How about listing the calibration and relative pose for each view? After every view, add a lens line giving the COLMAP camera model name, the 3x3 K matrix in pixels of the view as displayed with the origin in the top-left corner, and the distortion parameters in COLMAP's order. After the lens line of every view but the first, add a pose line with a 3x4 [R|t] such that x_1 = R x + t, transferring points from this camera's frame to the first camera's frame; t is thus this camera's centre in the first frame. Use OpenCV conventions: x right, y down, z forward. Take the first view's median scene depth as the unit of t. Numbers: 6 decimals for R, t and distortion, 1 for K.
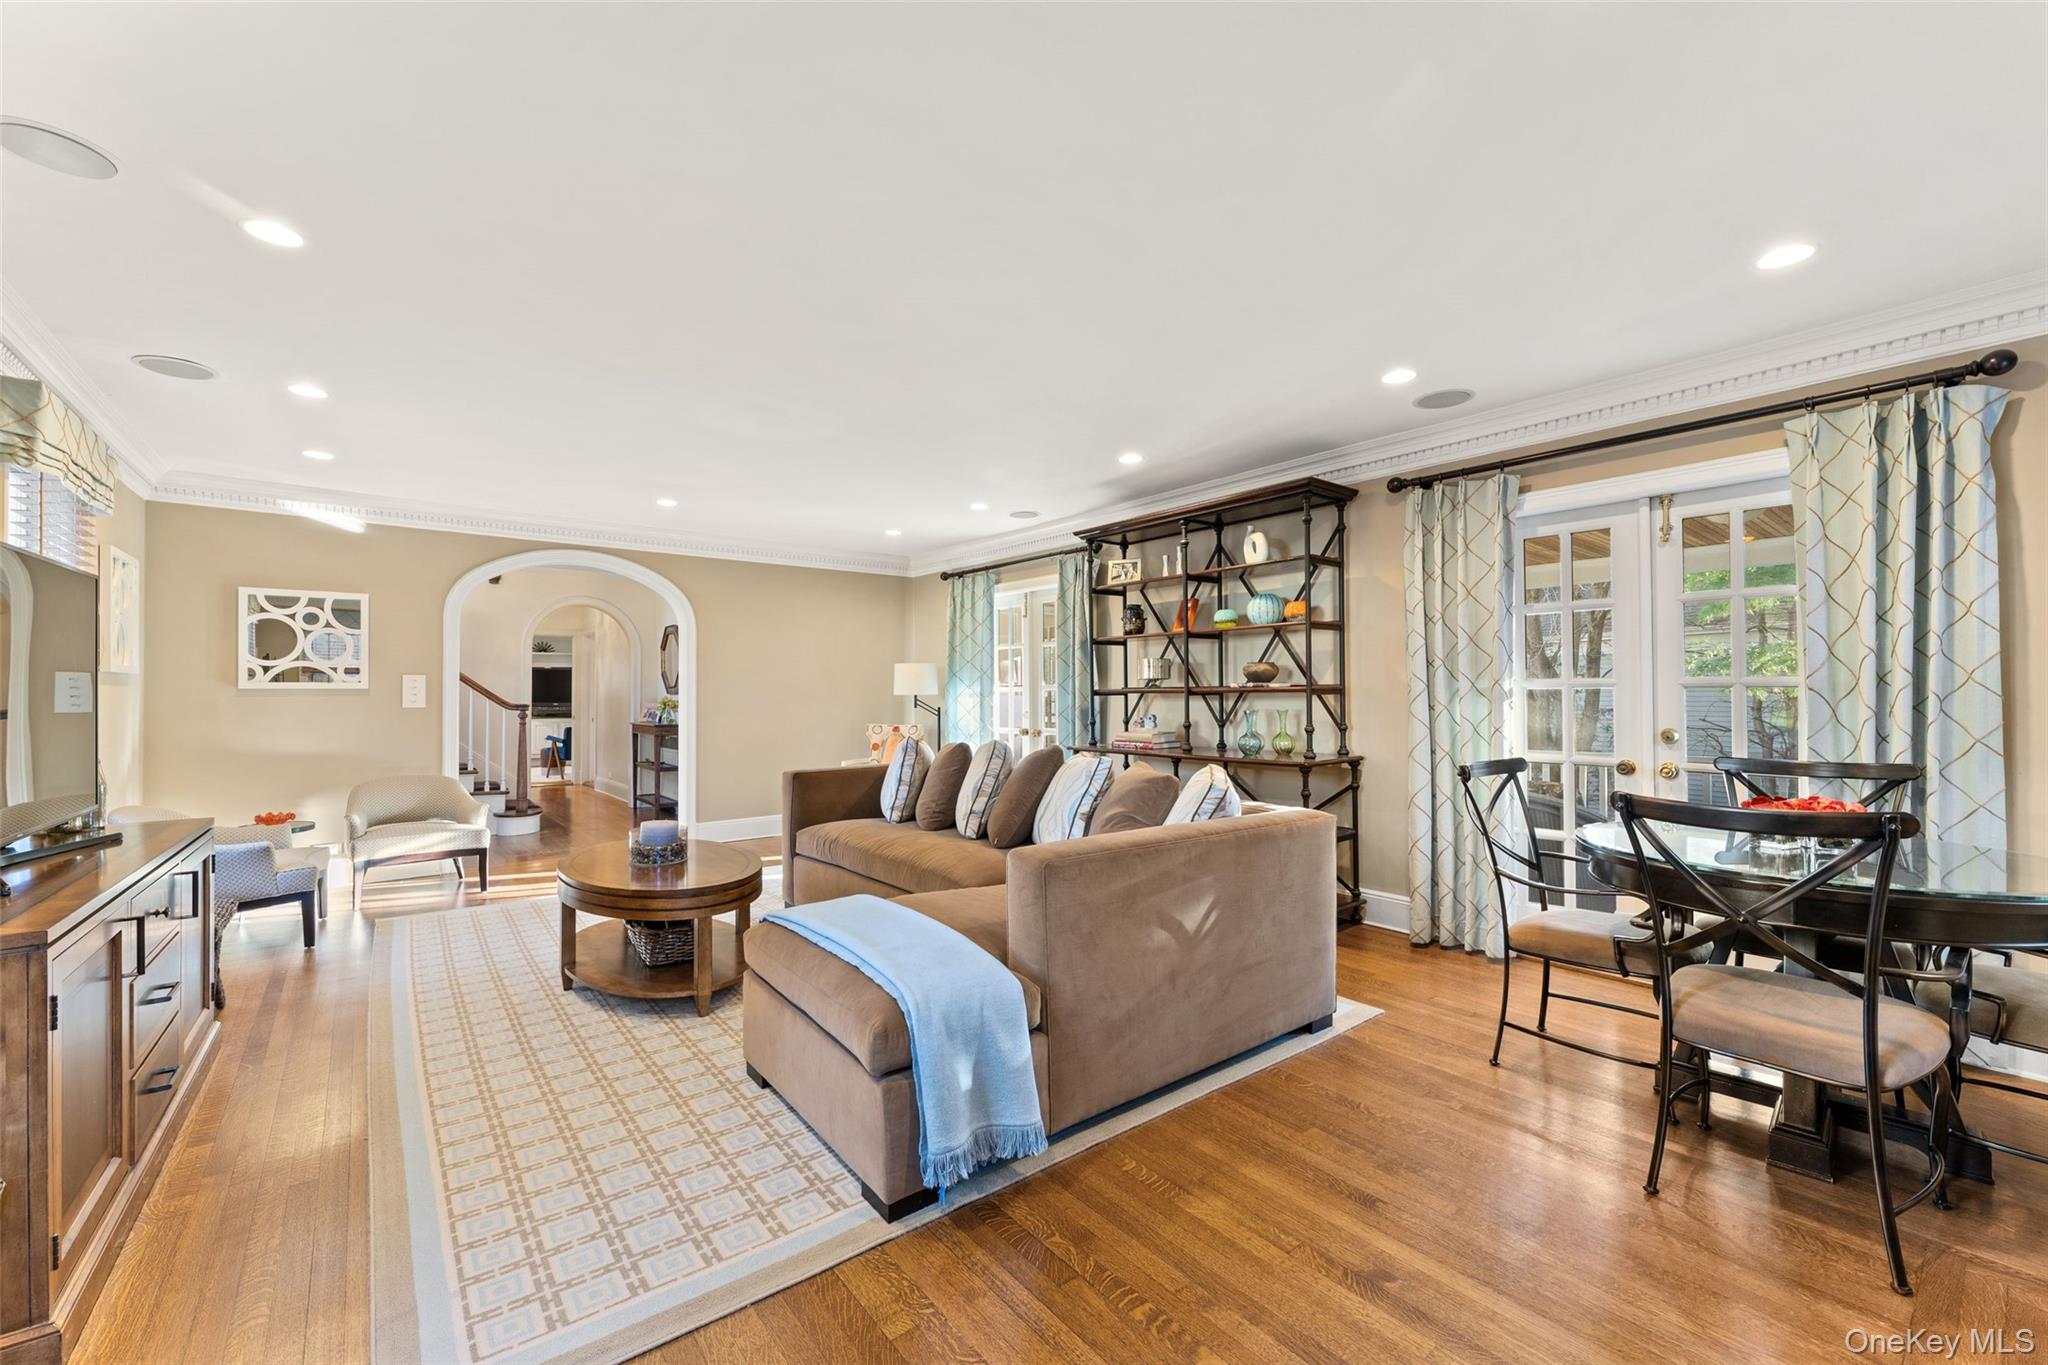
lens RADIAL K [[806.1, 0, 1027.5], [0, 806.1, 702.3], [0, 0, 1]] dist [0.000038, 0.000264]
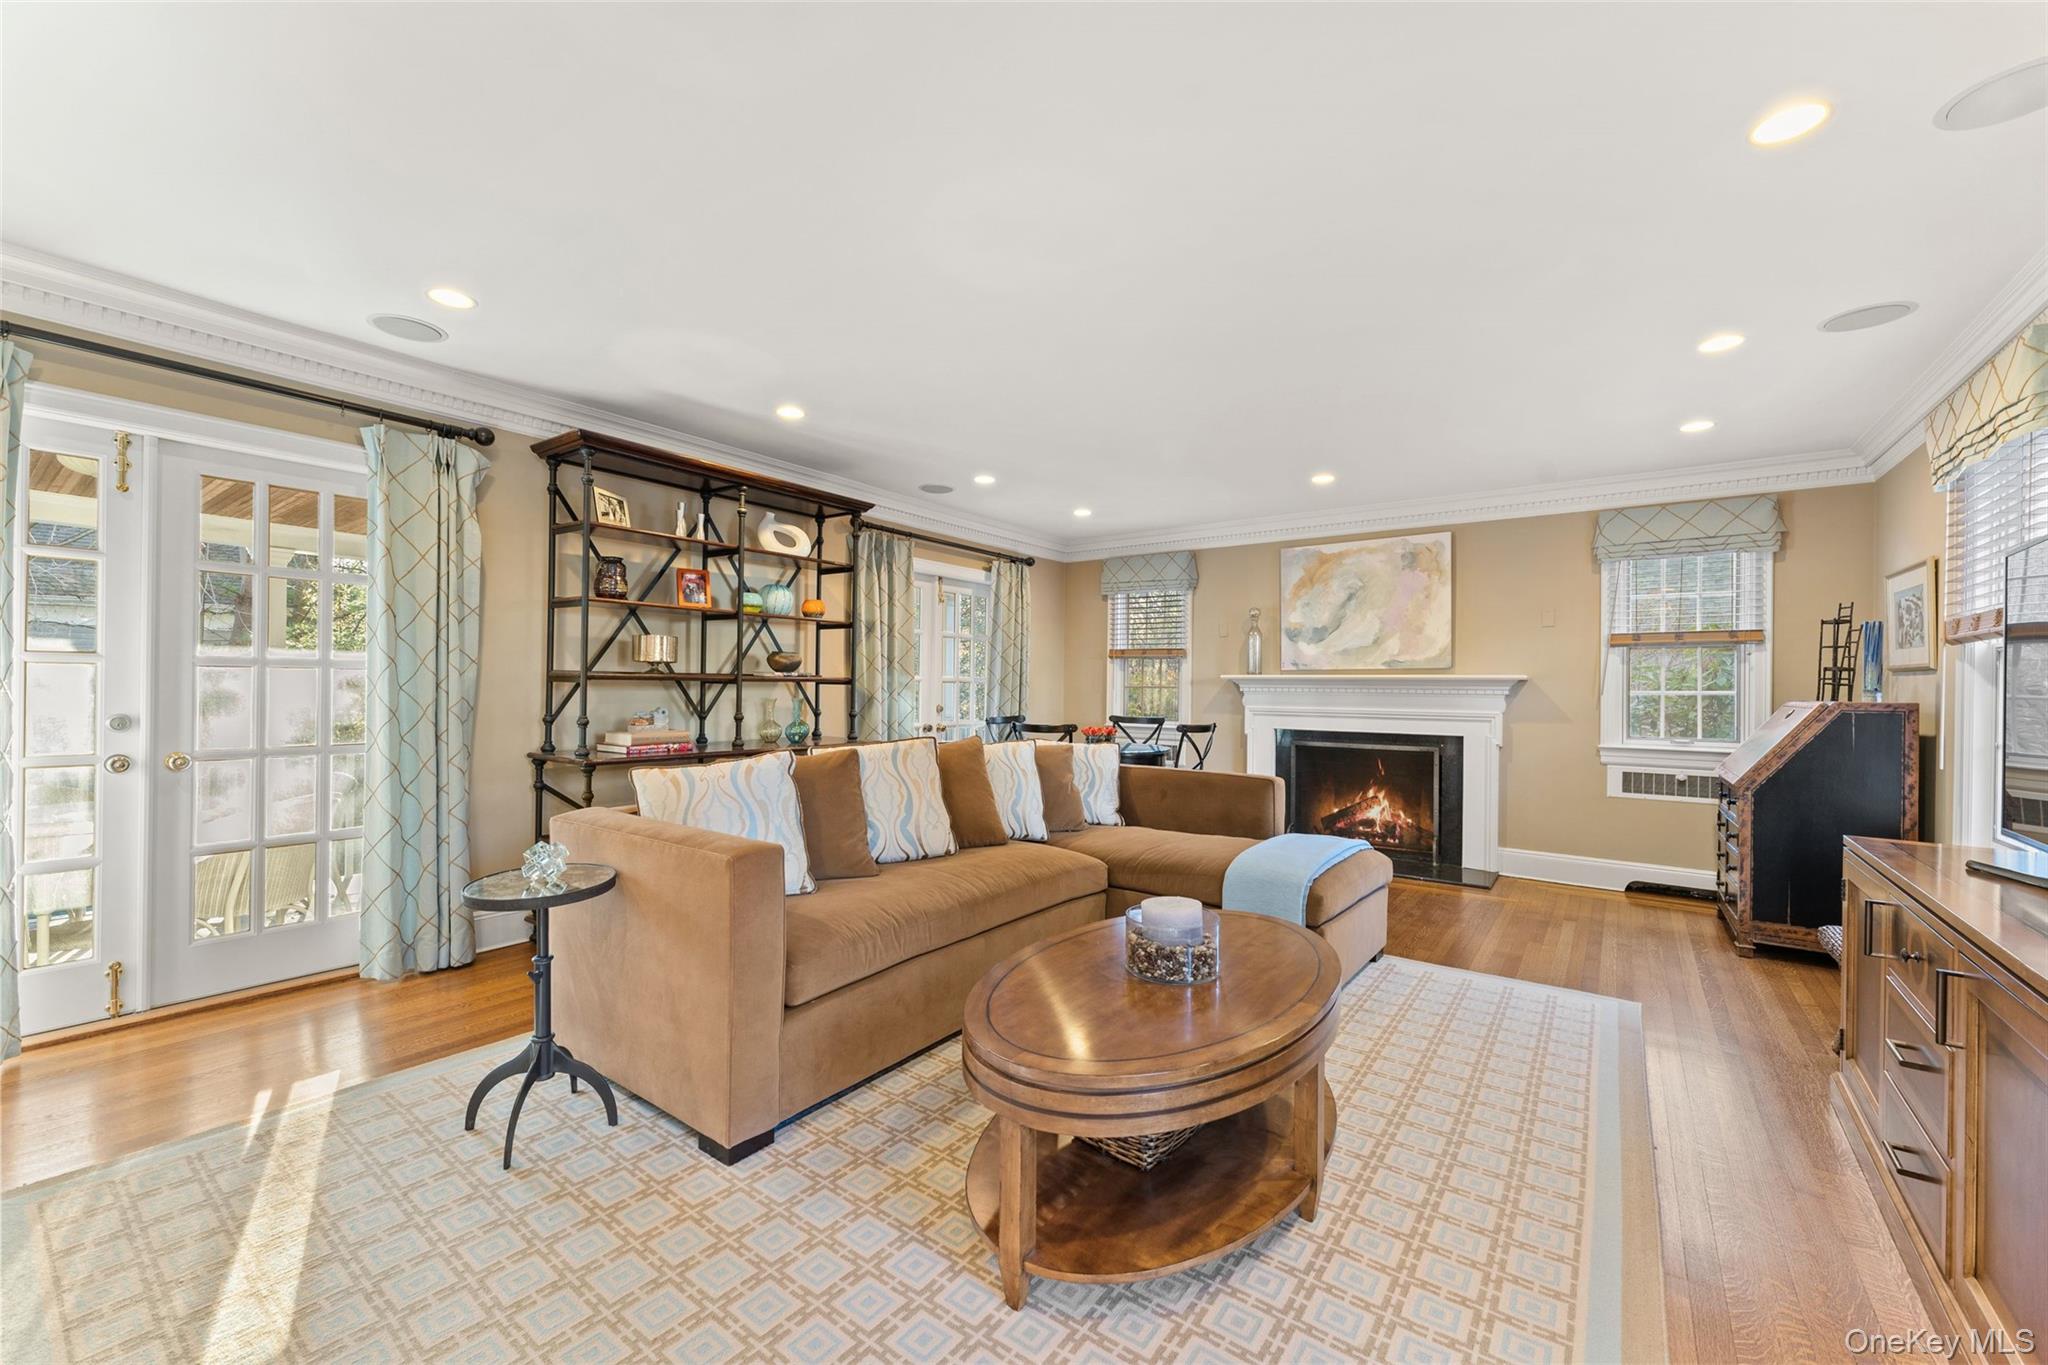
lens RADIAL K [[806.1, 0, 1024.2], [0, 806.1, 679.9], [0, 0, 1]] dist [0.000038, 0.000264]
pose [[-0.255266, 0.003262, 0.966865, -0.724704], [-0.007667, 0.999956, -0.005398, -0.010849], [-0.966840, -0.008791, -0.255230, 0.911698]]
